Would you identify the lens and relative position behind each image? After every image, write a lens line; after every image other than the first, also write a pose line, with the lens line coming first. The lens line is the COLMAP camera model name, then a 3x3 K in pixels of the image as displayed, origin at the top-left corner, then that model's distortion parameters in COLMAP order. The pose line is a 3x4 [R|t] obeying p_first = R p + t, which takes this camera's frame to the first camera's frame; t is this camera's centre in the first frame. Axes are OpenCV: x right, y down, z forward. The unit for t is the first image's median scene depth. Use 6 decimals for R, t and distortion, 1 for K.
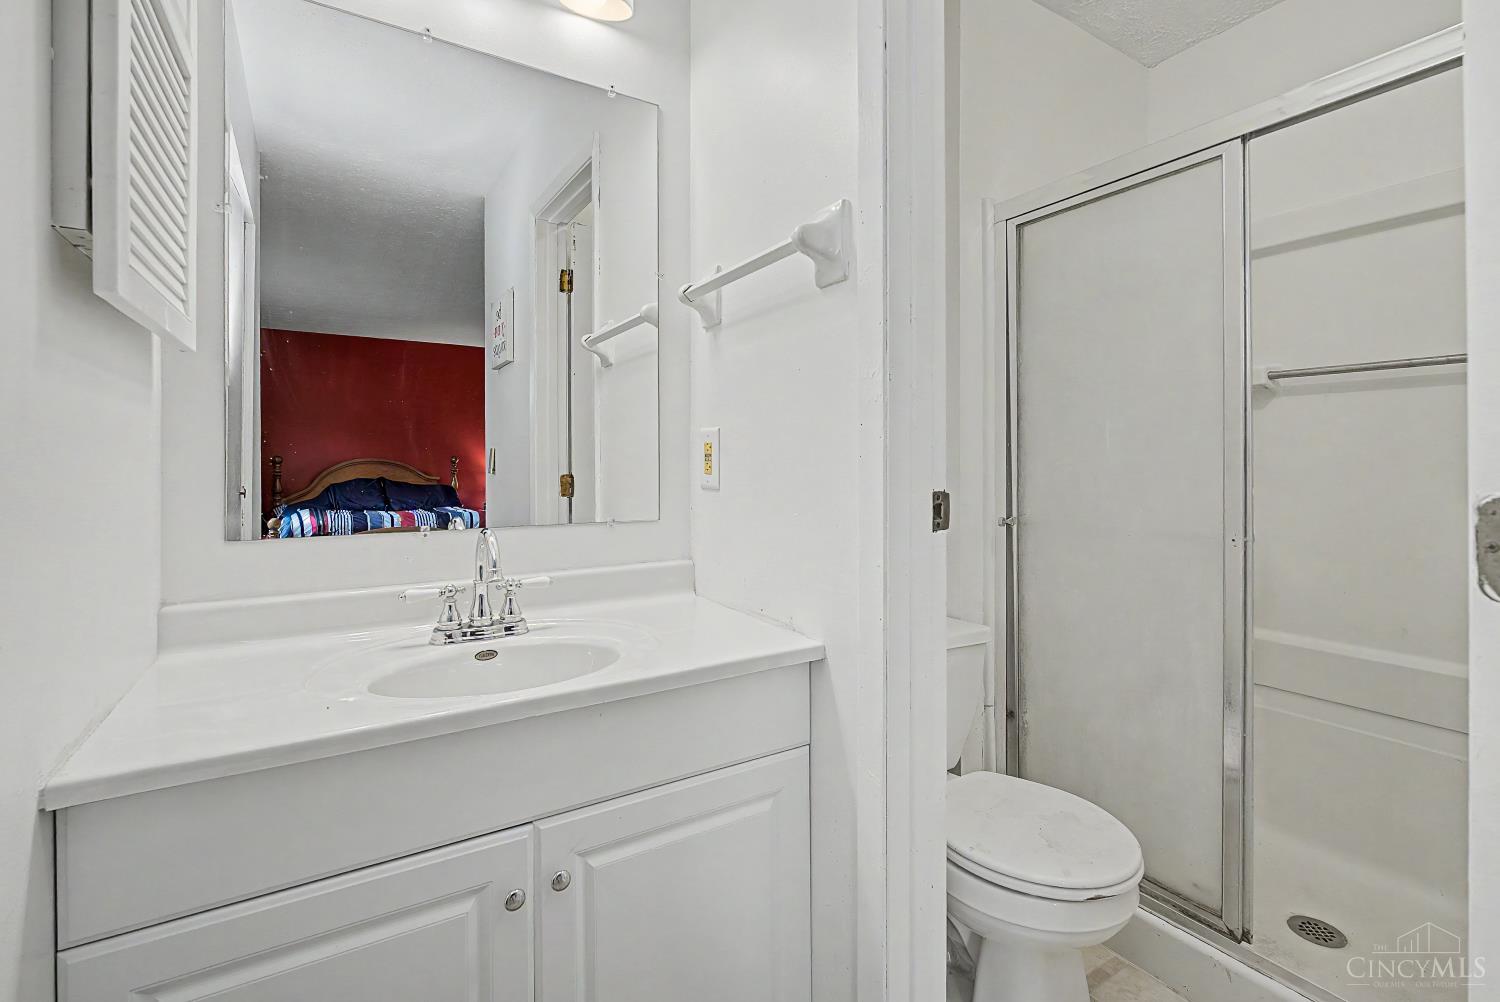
lens RADIAL K [[660.6, 0, 746.4], [0, 660.6, 491.3], [0, 0, 1]] dist [-0.008947, -0.000373]
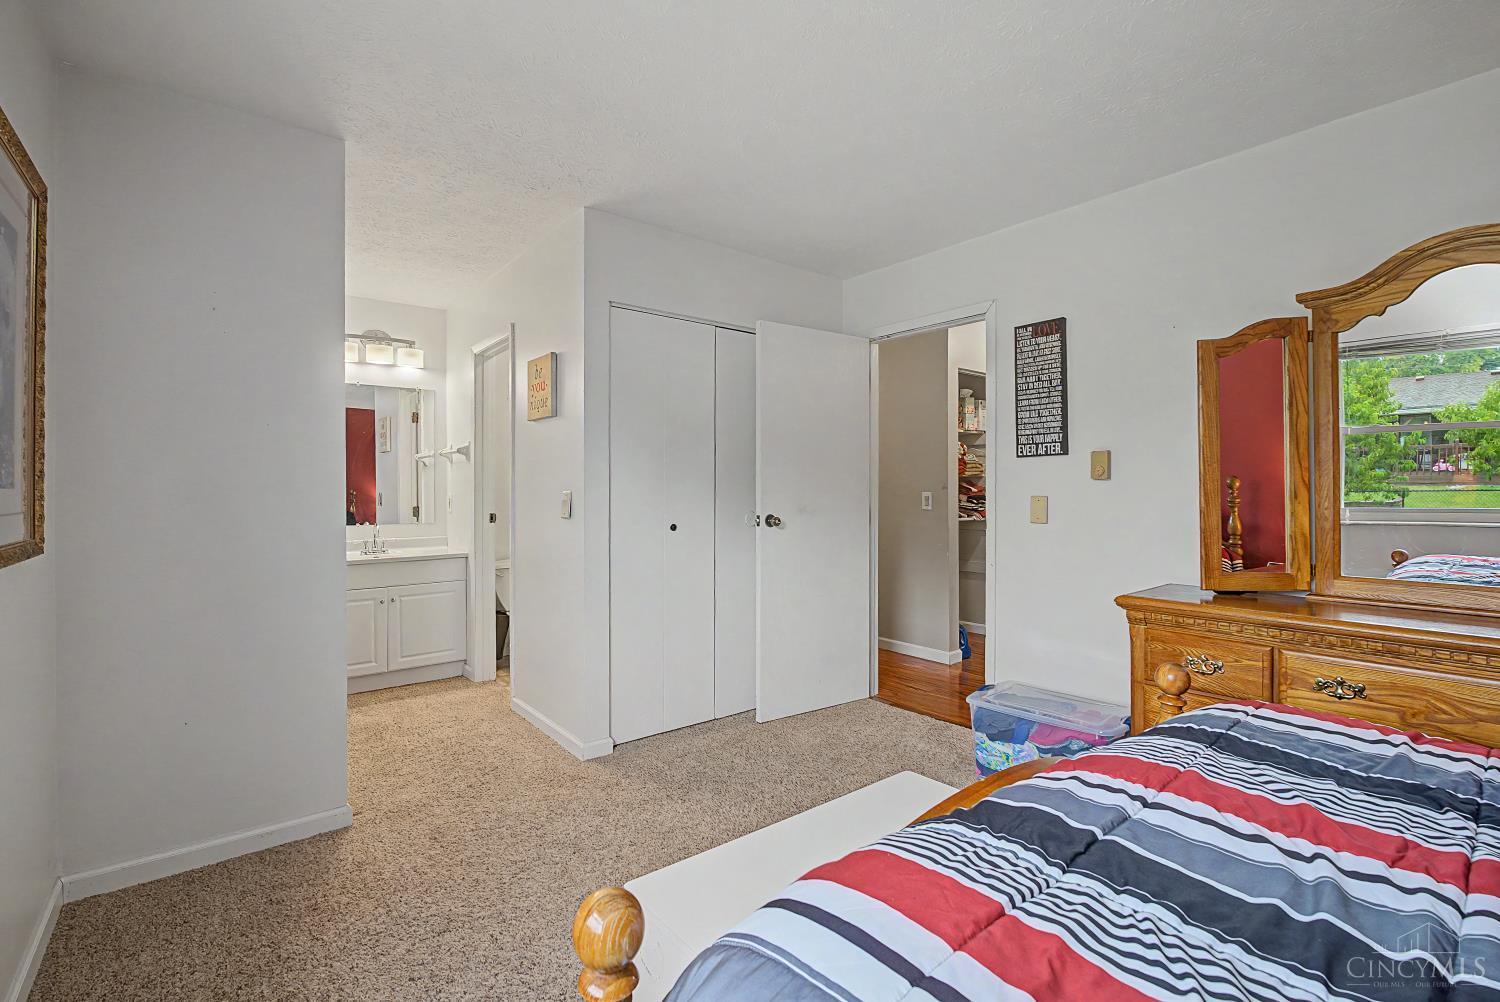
lens RADIAL K [[660.6, 0, 746.4], [0, 660.6, 491.3], [0, 0, 1]] dist [-0.008947, -0.000373]
pose [[0.990767, -0.008599, 0.135306, 1.428691], [0.012488, 0.999532, -0.027923, -0.002921], [-0.135003, 0.029354, 0.990410, -3.611283]]
